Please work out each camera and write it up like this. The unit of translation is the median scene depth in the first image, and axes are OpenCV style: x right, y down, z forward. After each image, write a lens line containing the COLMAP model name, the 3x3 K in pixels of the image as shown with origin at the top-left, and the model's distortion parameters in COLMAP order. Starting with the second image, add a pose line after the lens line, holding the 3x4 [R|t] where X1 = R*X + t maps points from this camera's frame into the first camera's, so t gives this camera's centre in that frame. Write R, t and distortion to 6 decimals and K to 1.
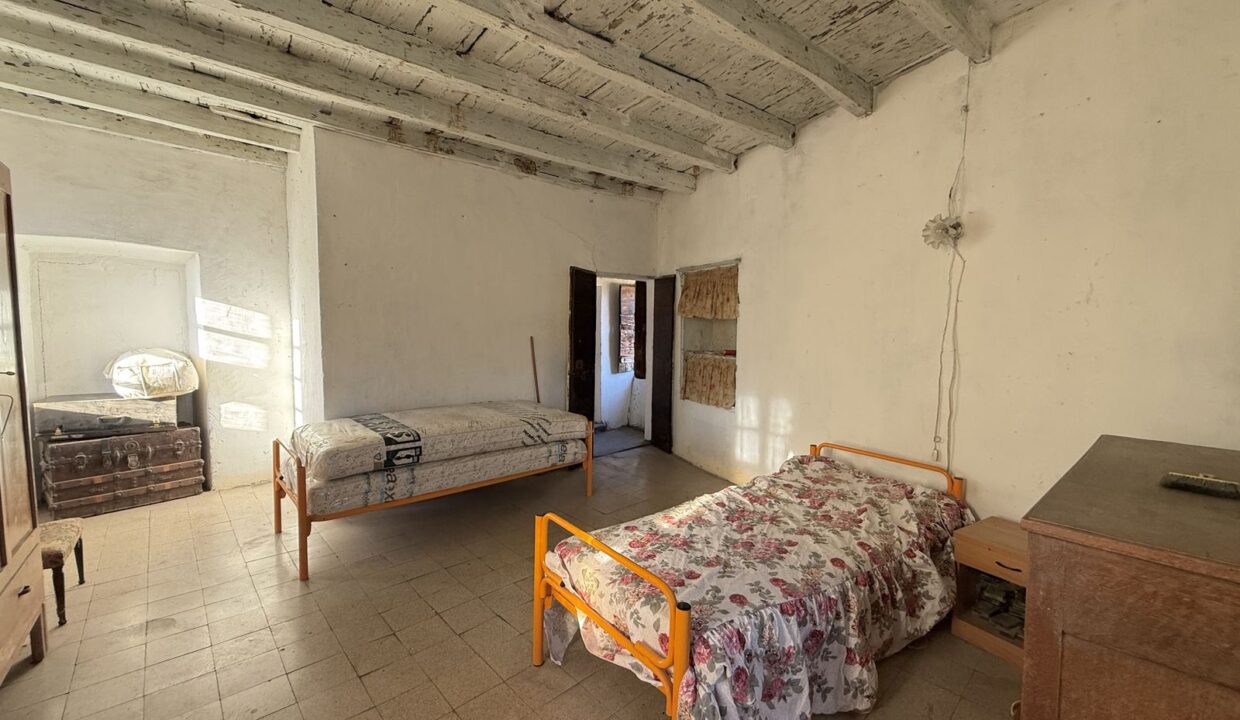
lens RADIAL K [[487.8, 0, 616.3], [0, 487.8, 359.7], [0, 0, 1]] dist [-0.002166, -0.000152]
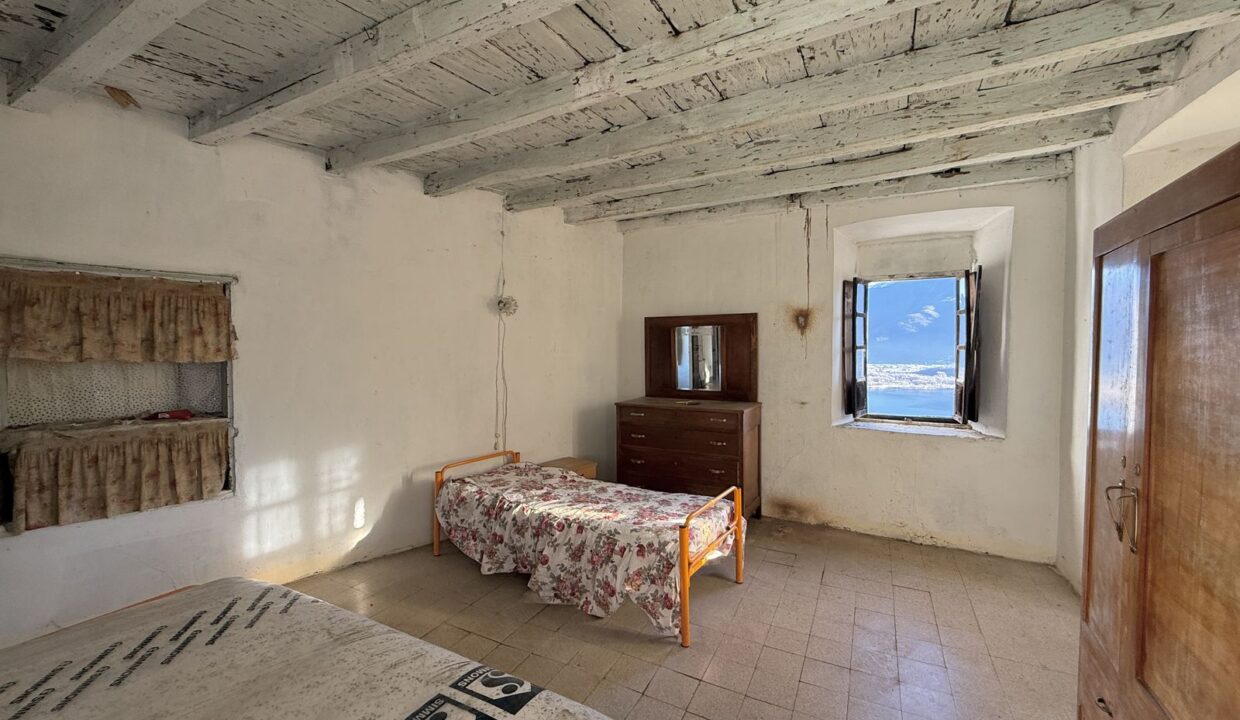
lens RADIAL K [[487.8, 0, 616.3], [0, 487.8, 359.7], [0, 0, 1]] dist [-0.002166, -0.000152]
pose [[-0.320302, -0.035498, 0.946650, -0.943141], [0.060771, 0.996469, 0.057929, -0.147830], [-0.945364, 0.076083, -0.317013, 1.120796]]
